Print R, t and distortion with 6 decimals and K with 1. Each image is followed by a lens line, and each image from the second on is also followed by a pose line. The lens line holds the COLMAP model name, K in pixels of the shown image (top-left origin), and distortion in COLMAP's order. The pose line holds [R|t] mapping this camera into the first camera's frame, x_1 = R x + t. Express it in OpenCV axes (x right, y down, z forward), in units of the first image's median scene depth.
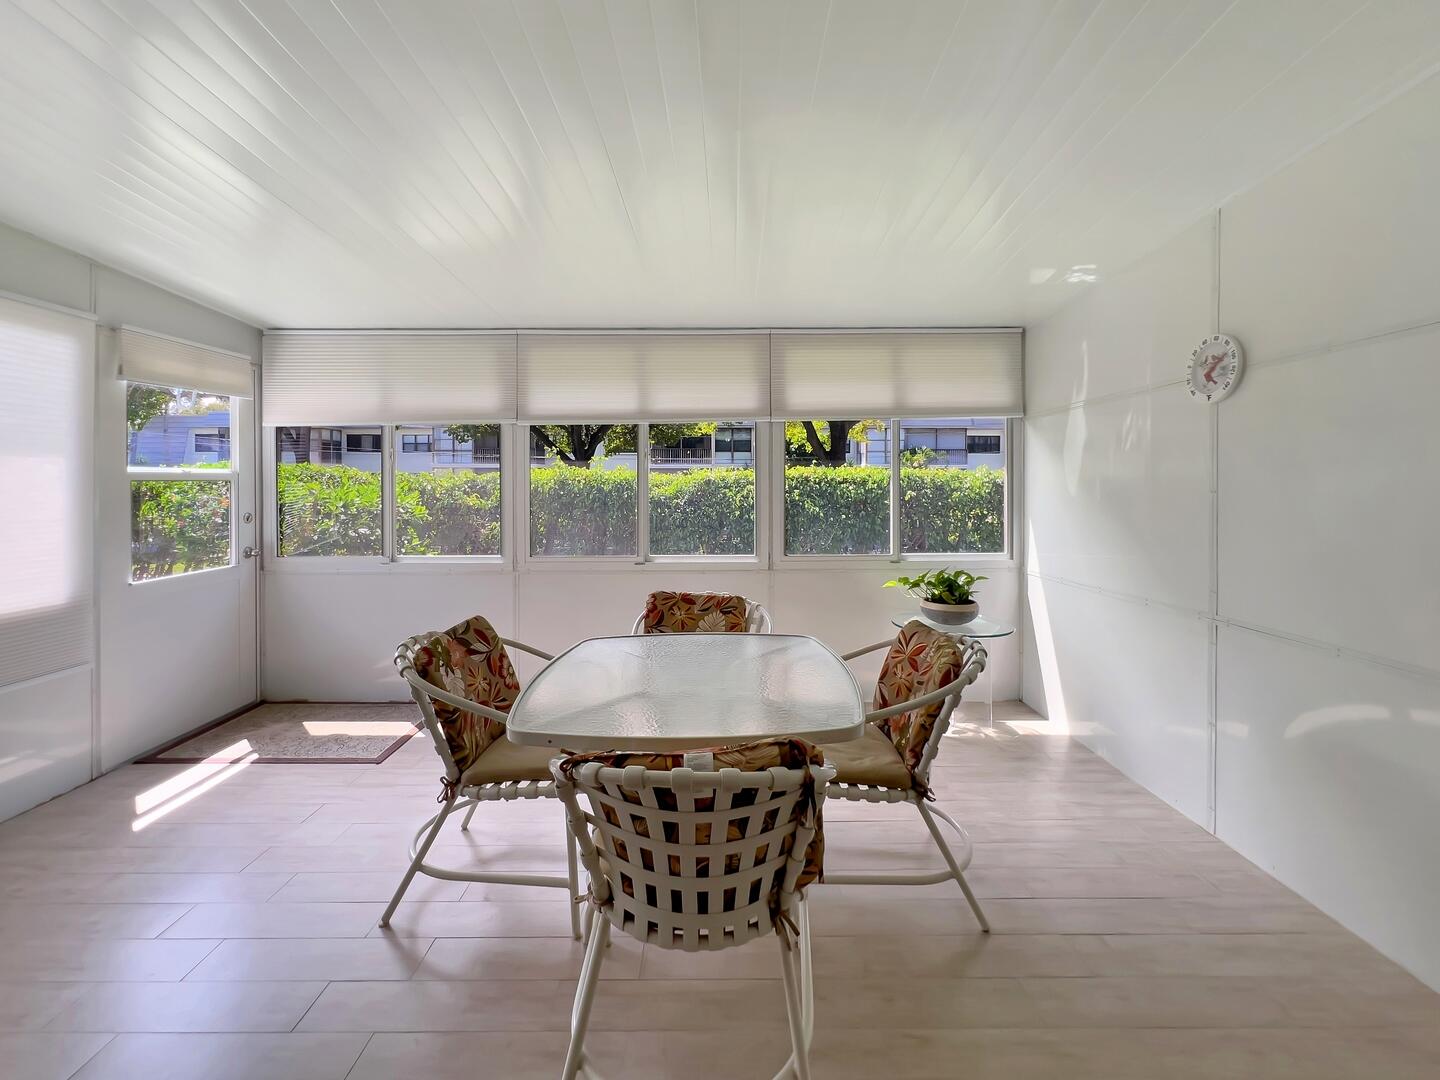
lens RADIAL K [[599.1, 0, 704.3], [0, 599.1, 484.0], [0, 0, 1]] dist [-0.002158, -0.000202]
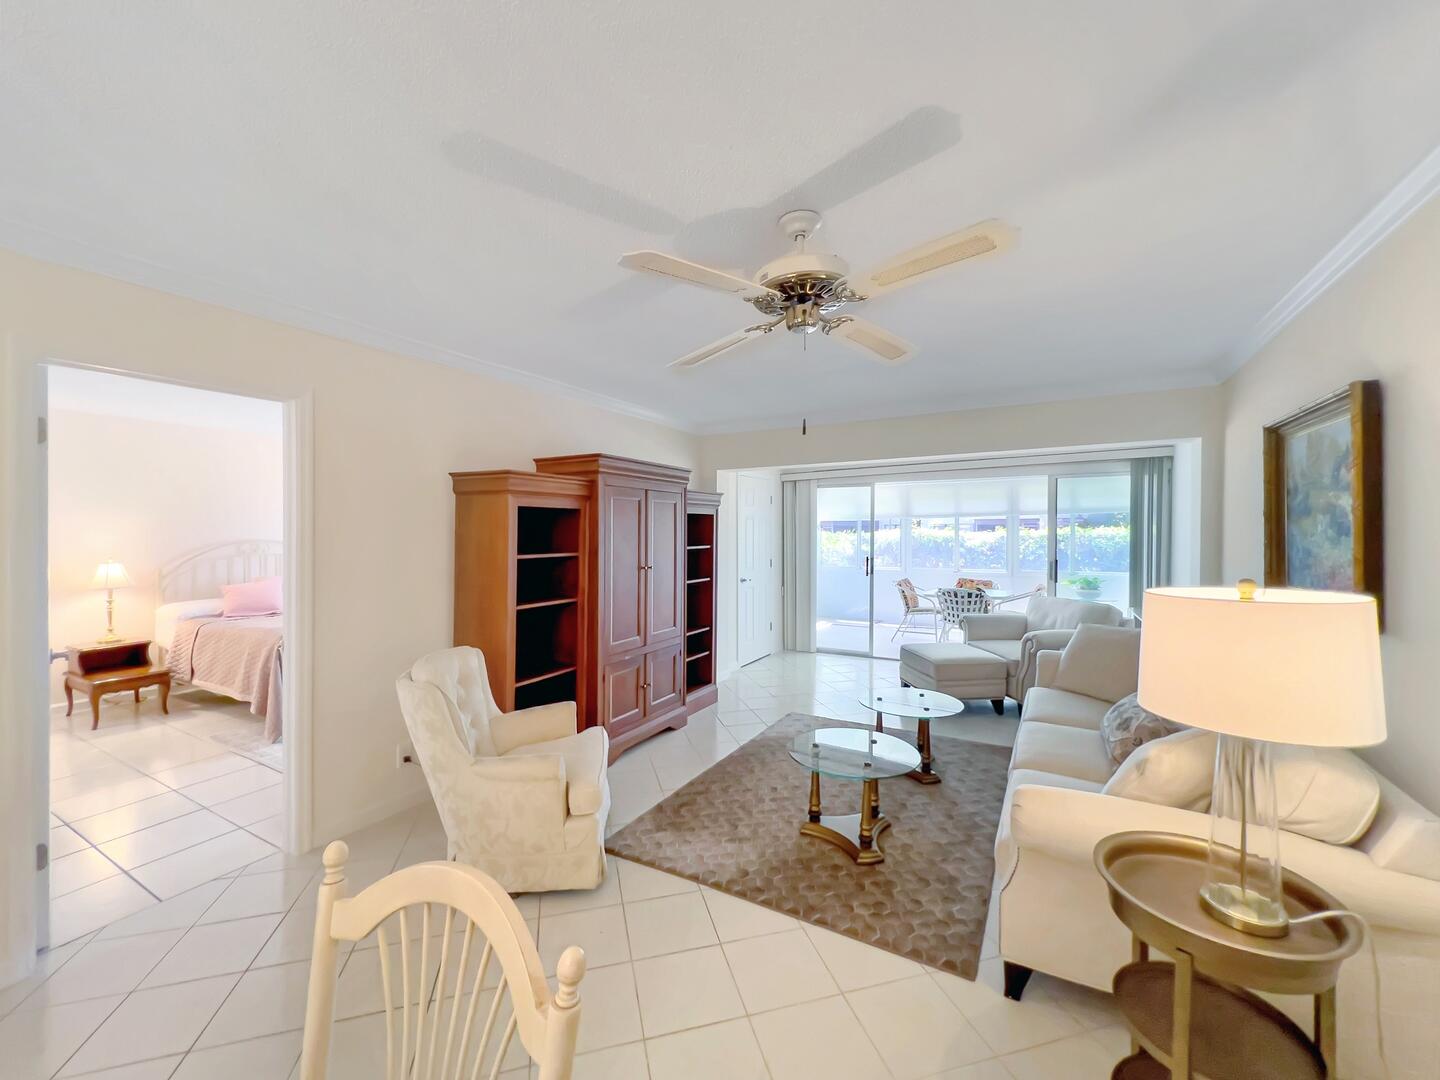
lens RADIAL K [[579.9, 0, 714.9], [0, 579.9, 536.6], [0, 0, 1]] dist [-0.001404, -0.000024]
pose [[0.868277, 0.000645, -0.496080, 0.262445], [0.002966, 0.999975, 0.006492, -0.043613], [0.496071, -0.007108, 0.868253, -1.909019]]
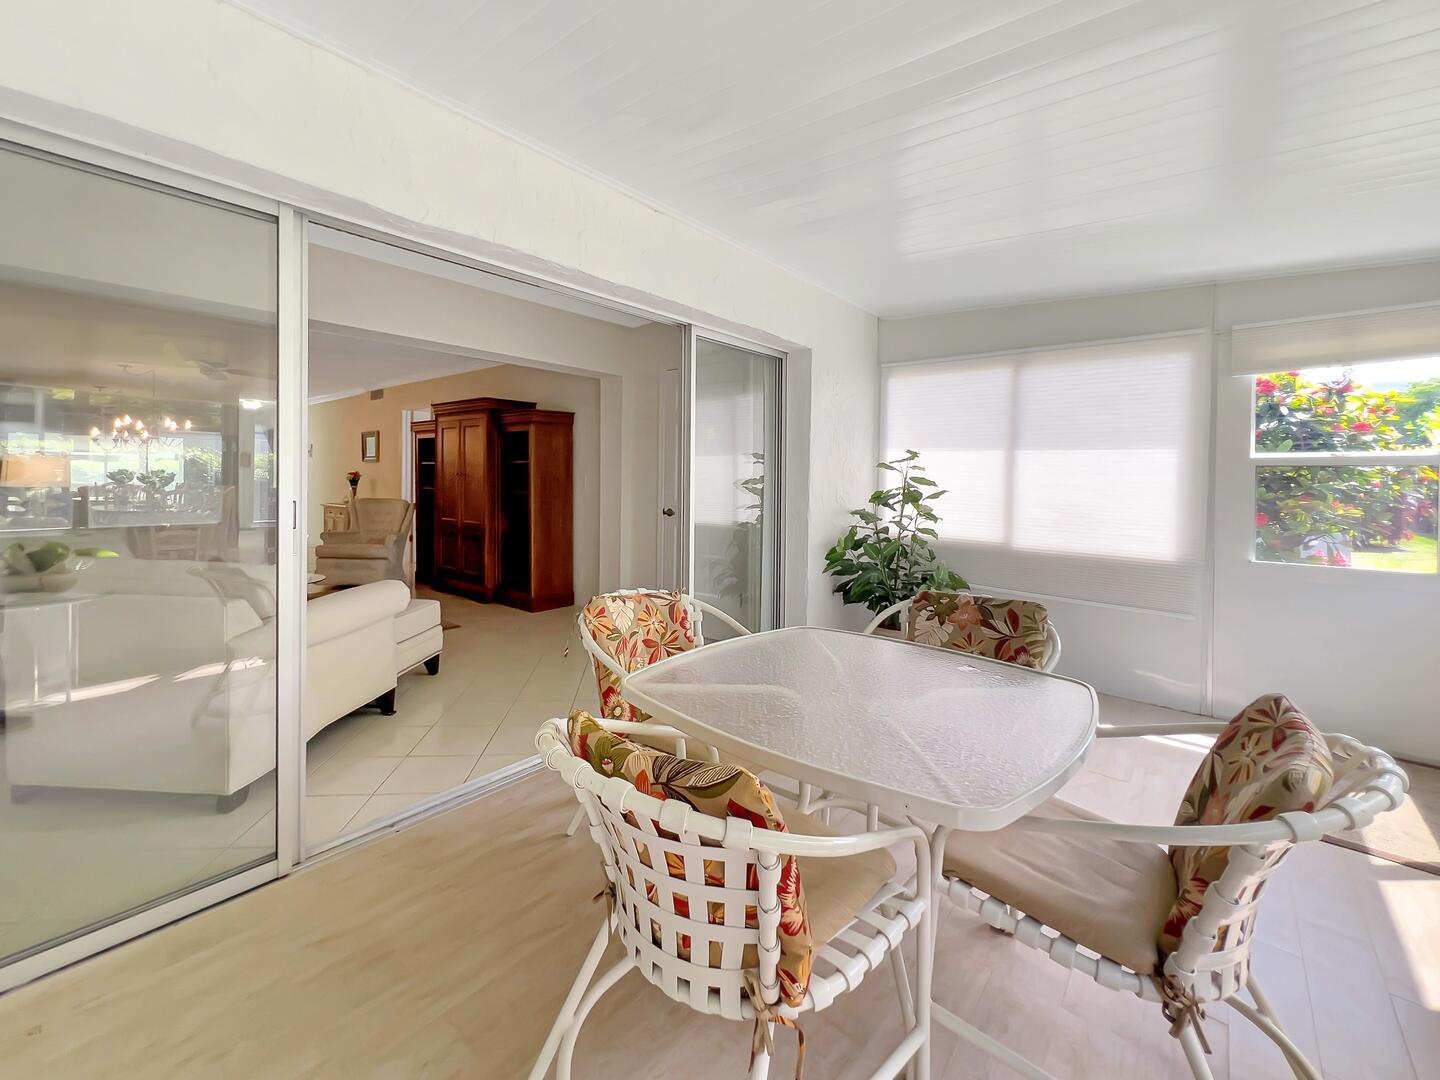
lens RADIAL K [[599.1, 0, 704.3], [0, 599.1, 484.0], [0, 0, 1]] dist [-0.002158, -0.000202]
pose [[-0.628904, 0.006916, -0.777452, 0.474501], [-0.011793, 0.999761, 0.018434, 0.017421], [0.777393, 0.020762, -0.628672, 0.834594]]
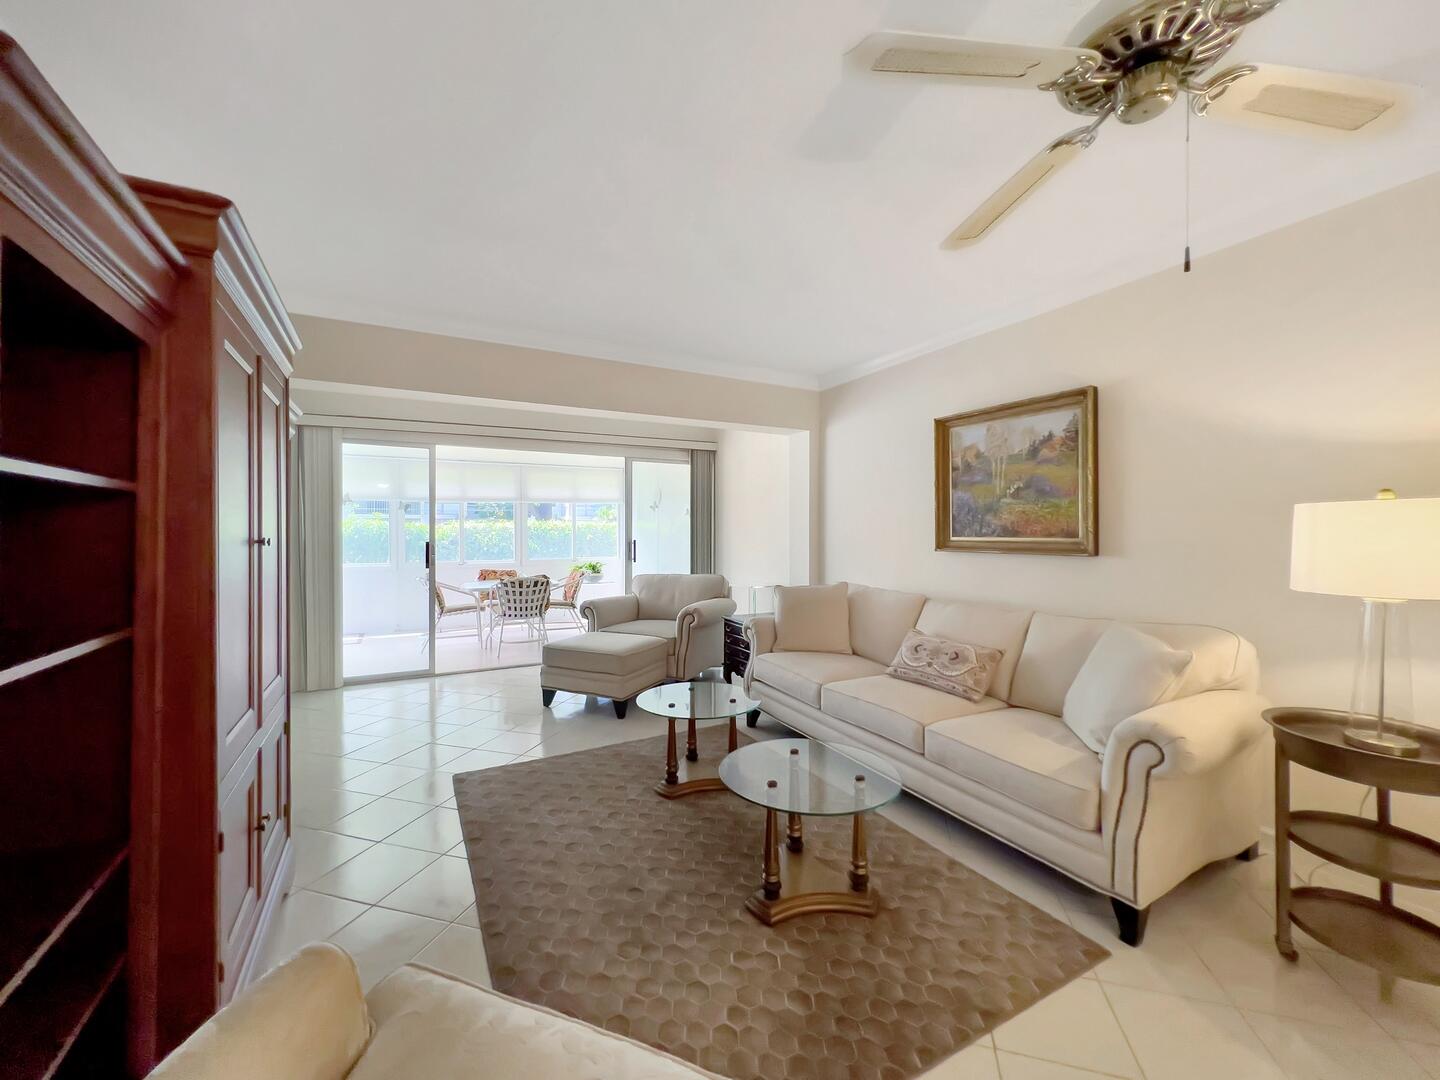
lens RADIAL K [[579.9, 0, 714.9], [0, 579.9, 536.6], [0, 0, 1]] dist [-0.001404, -0.000024]
pose [[0.873990, -0.002921, 0.485935, -0.378821], [0.001787, 0.999994, 0.002797, 0.027552], [-0.485940, -0.001576, 0.873991, -1.556876]]
